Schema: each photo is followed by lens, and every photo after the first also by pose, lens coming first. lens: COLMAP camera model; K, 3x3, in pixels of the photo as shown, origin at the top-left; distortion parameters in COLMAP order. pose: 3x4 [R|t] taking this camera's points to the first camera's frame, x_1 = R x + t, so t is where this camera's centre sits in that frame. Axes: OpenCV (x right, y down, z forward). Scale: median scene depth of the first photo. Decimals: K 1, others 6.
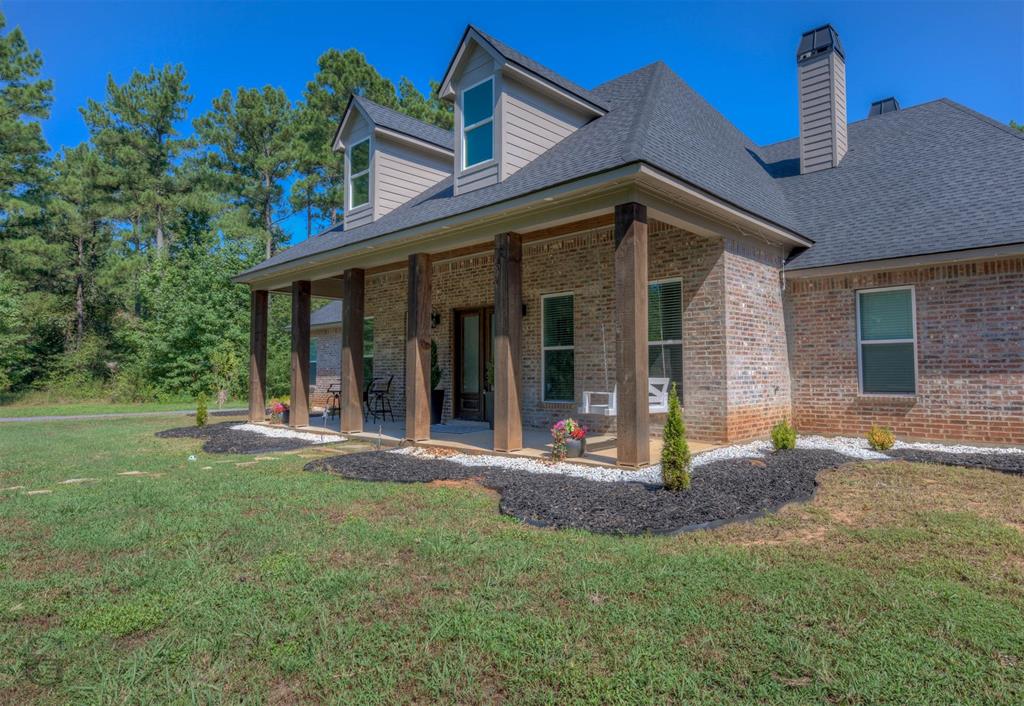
lens RADIAL K [[591.9, 0, 517.8], [0, 591.9, 344.7], [0, 0, 1]] dist [0.015710, -0.001004]
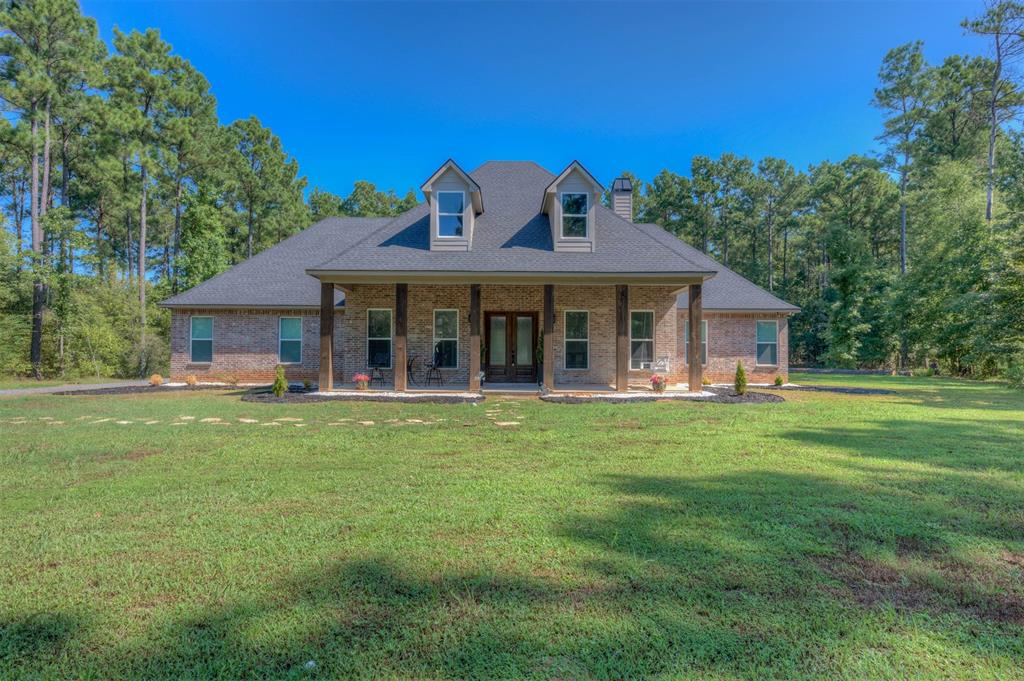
lens RADIAL K [[529.8, 0, 506.3], [0, 529.8, 342.0], [0, 0, 1]] dist [0.017272, -0.001569]
pose [[0.750620, 0.029156, 0.660090, -1.229928], [-0.042715, 0.999077, 0.004443, 0.014602], [-0.659352, -0.031531, 0.751173, -0.087707]]
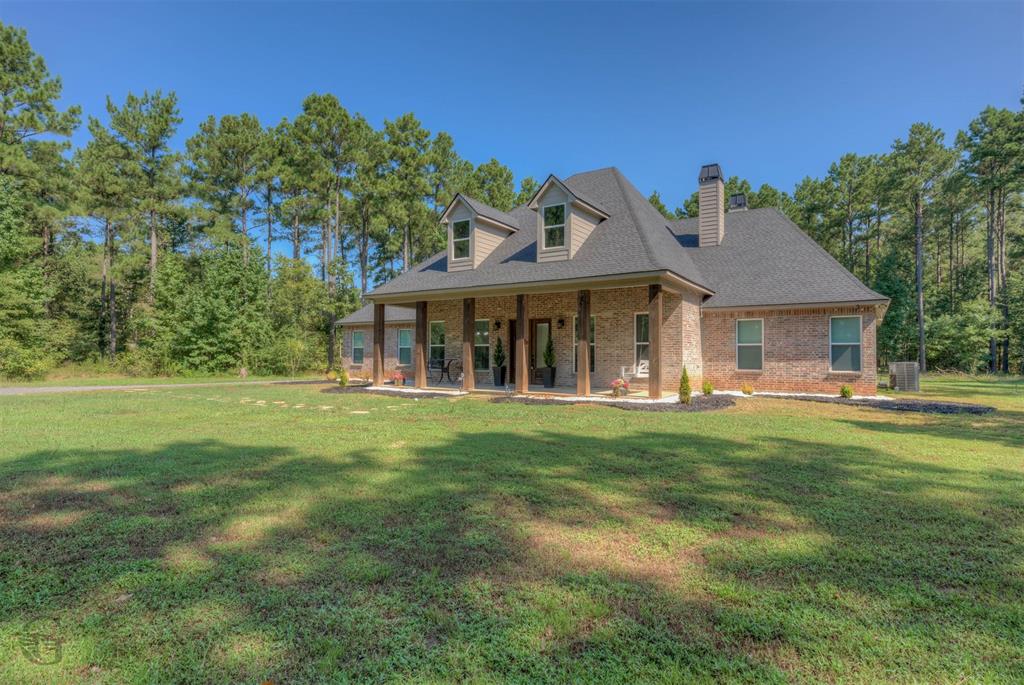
lens RADIAL K [[529.8, 0, 470.0], [0, 529.8, 349.1], [0, 0, 1]] dist [0.017272, -0.001569]
pose [[0.990502, 0.014548, 0.136724, -0.541452], [-0.019057, 0.999315, 0.031729, -0.026716], [-0.136168, -0.034033, 0.990101, -0.636354]]
